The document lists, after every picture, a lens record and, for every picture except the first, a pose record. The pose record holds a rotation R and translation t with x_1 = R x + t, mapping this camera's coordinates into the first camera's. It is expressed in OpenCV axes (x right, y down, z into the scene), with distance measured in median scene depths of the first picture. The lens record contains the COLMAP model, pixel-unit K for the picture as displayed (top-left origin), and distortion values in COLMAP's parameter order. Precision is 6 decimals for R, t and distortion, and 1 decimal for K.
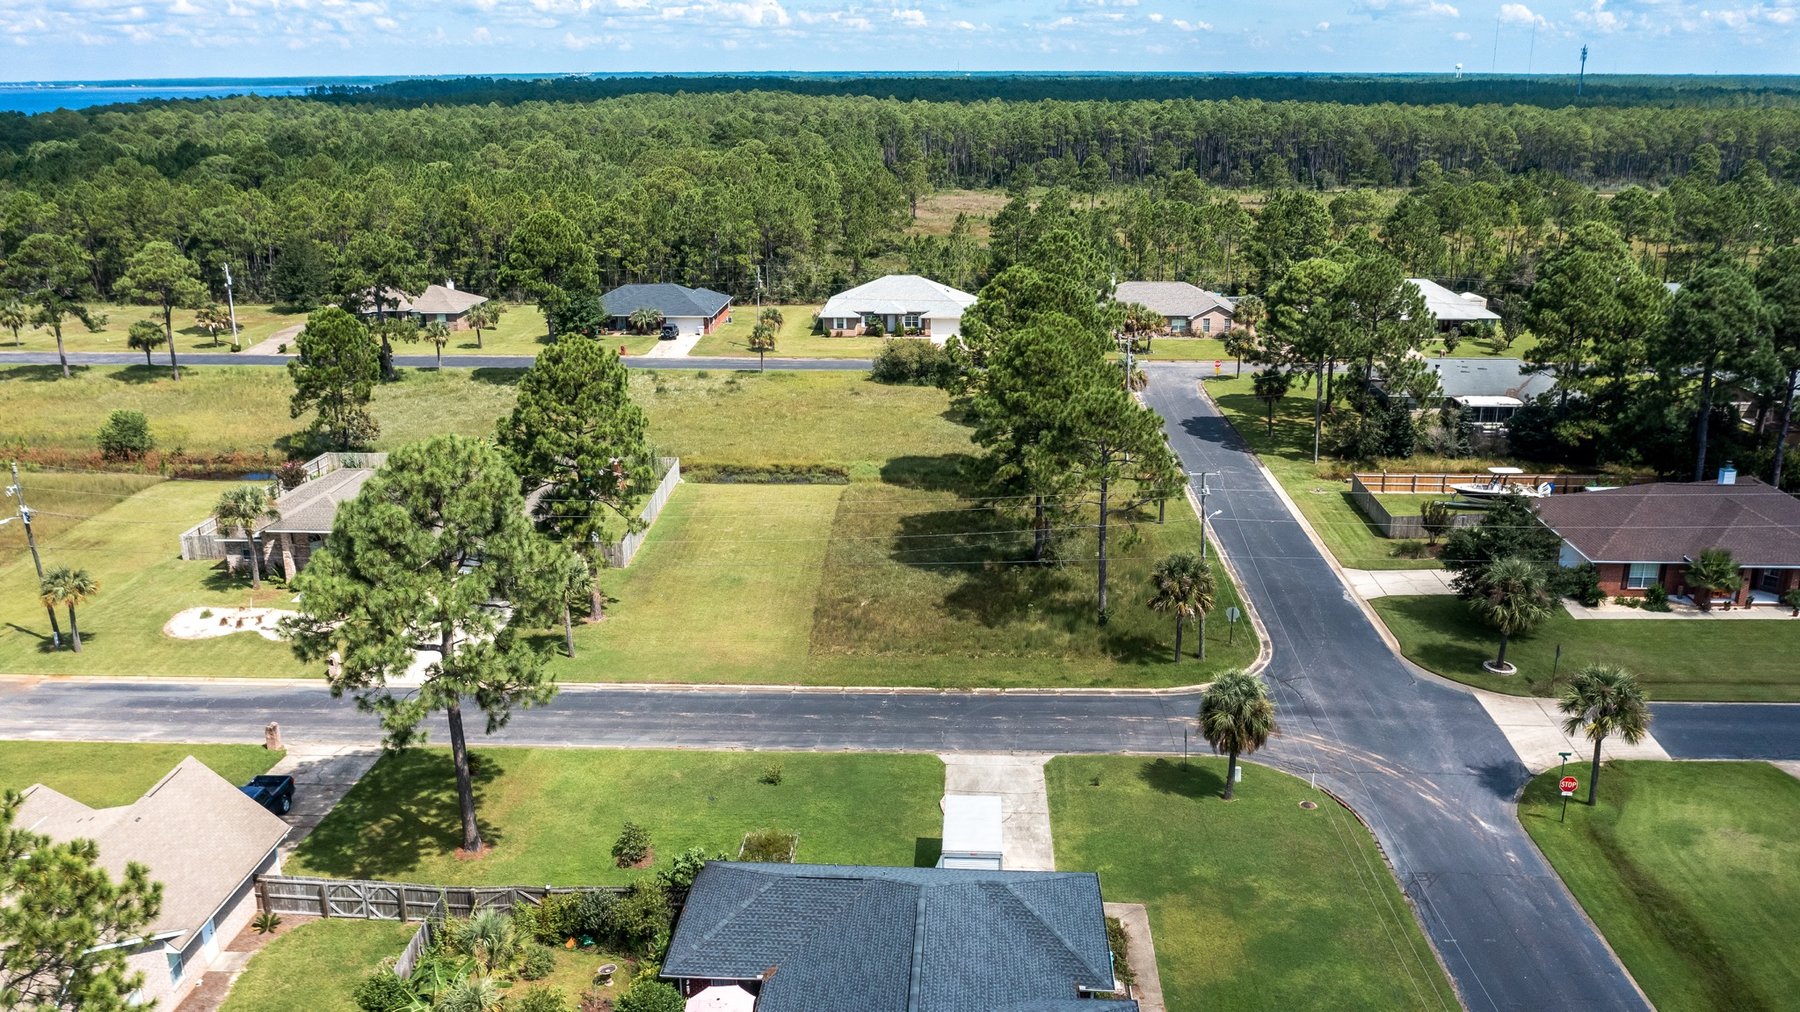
lens RADIAL K [[1420.6, 0, 900.0], [0, 1420.6, 506.0], [0, 0, 1]] dist [-0.020191, -0.001054]
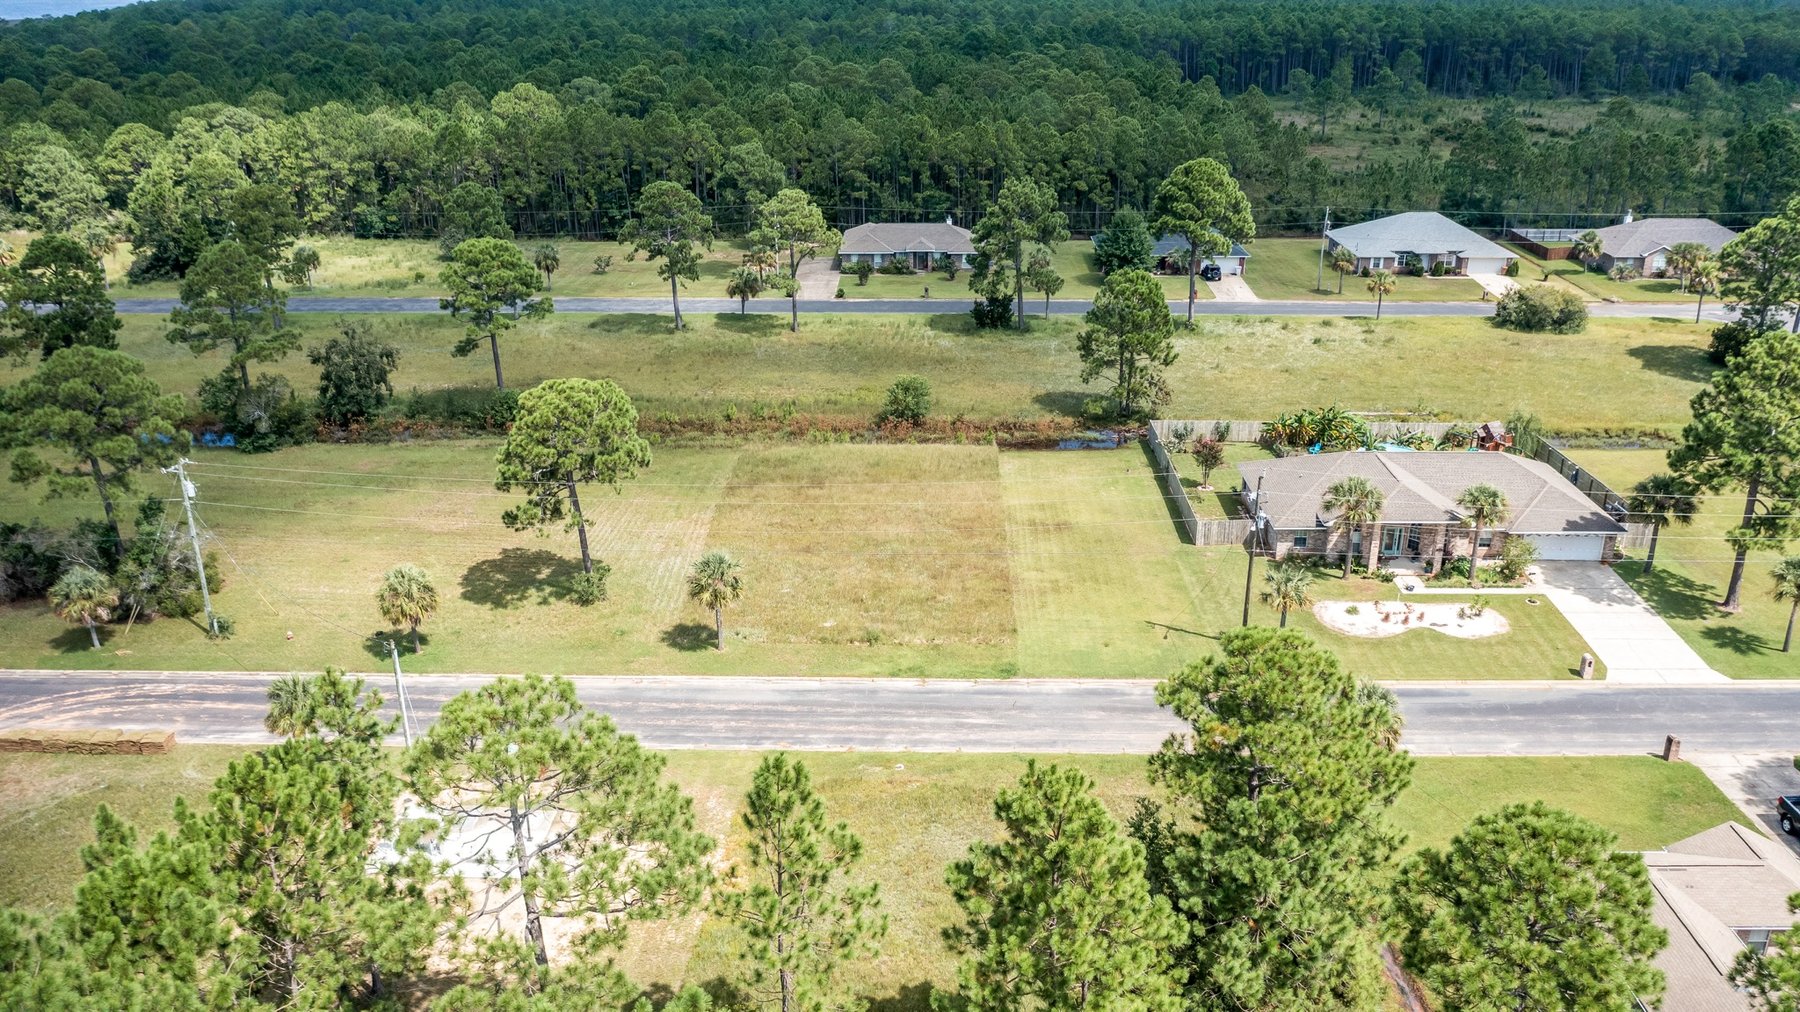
lens RADIAL K [[1423.5, 0, 902.3], [0, 1423.5, 500.7], [0, 0, 1]] dist [-0.019860, 0.004813]
pose [[0.999572, -0.011164, 0.027050, -0.914081], [0.009237, 0.997479, 0.070360, -0.080519], [-0.027767, -0.070080, 0.997155, 0.017683]]
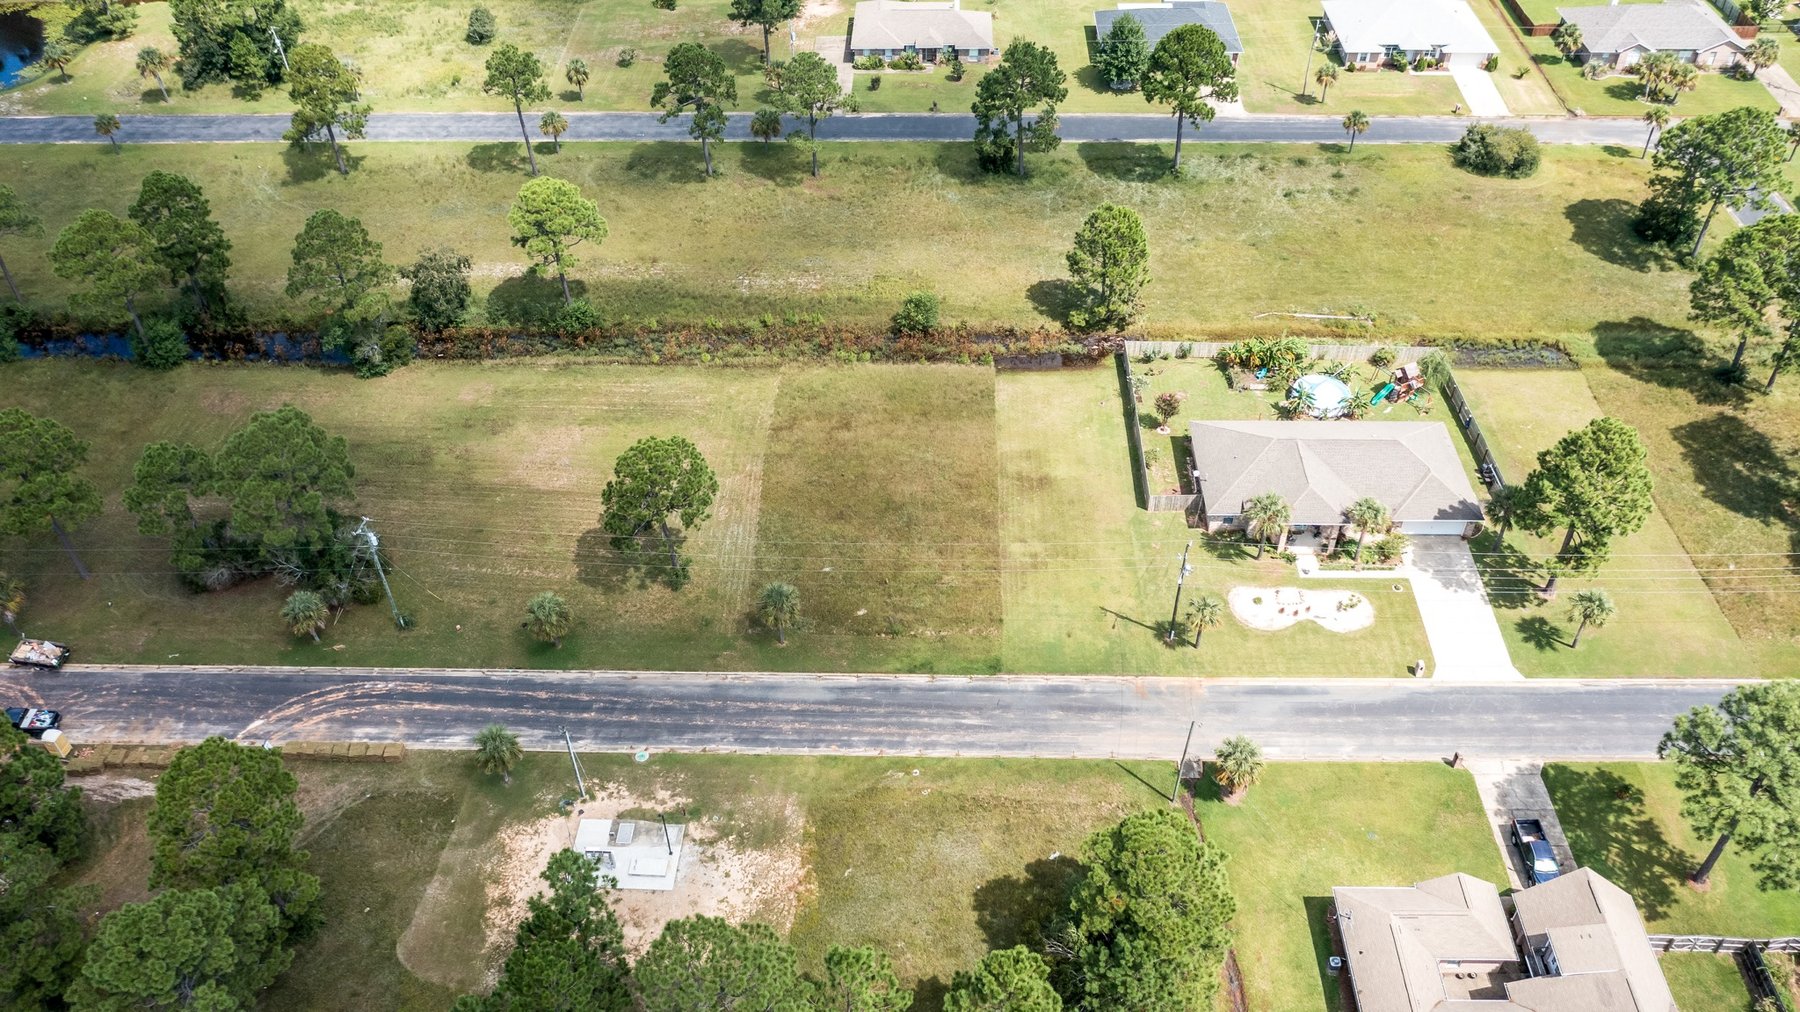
lens RADIAL K [[1420.6, 0, 900.0], [0, 1420.6, 506.0], [0, 0, 1]] dist [-0.020191, -0.001054]
pose [[0.999602, -0.024427, 0.014080, -0.920171], [0.016261, 0.907431, 0.419885, -0.615630], [-0.023033, -0.419490, 0.907468, -0.166967]]
